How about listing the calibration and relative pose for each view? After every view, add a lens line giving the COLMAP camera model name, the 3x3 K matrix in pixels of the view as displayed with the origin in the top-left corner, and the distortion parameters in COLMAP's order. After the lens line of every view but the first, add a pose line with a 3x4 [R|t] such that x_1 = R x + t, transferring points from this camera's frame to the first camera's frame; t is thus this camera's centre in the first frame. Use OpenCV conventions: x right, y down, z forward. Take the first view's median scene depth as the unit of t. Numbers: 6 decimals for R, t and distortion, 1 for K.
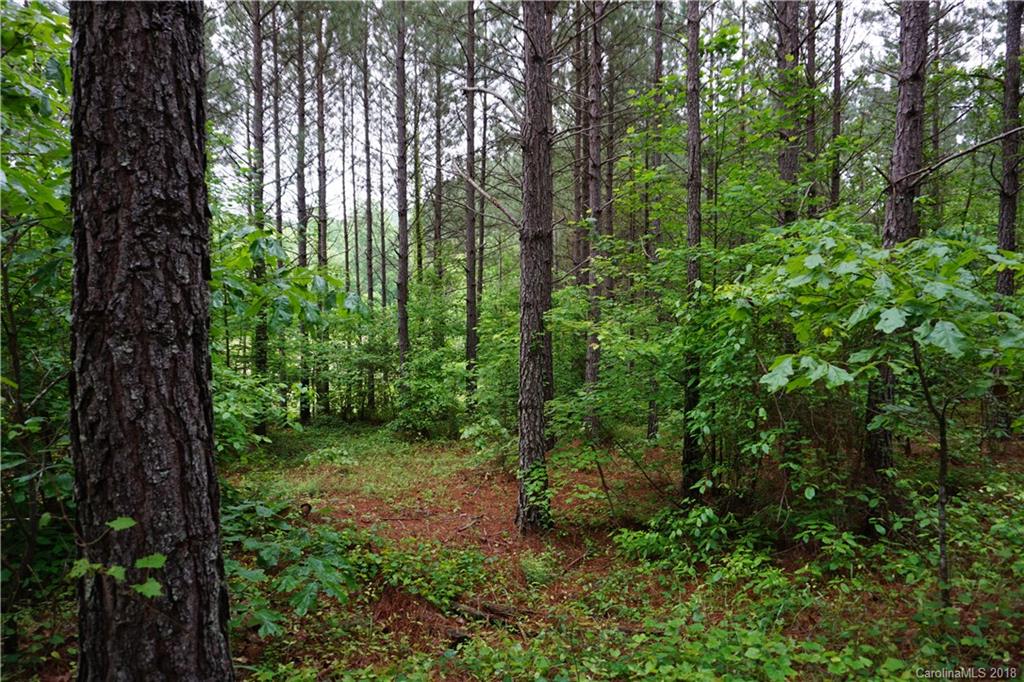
lens RADIAL K [[682.6, 0, 509.6], [0, 682.6, 343.2], [0, 0, 1]] dist [-0.047242, 0.033009]
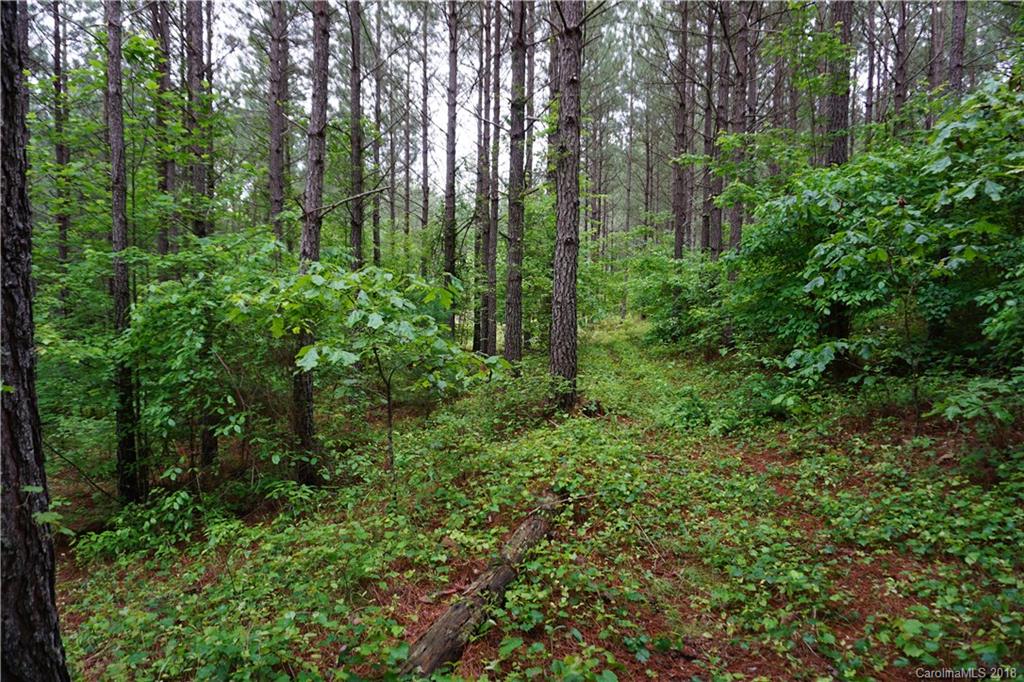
lens RADIAL K [[682.6, 0, 513.0], [0, 682.6, 339.2], [0, 0, 1]] dist [-0.047242, 0.033009]
pose [[0.622050, -0.031745, 0.782334, -0.241158], [0.036786, 0.999259, 0.011298, 0.001519], [-0.782113, 0.021751, 0.622757, -0.122403]]
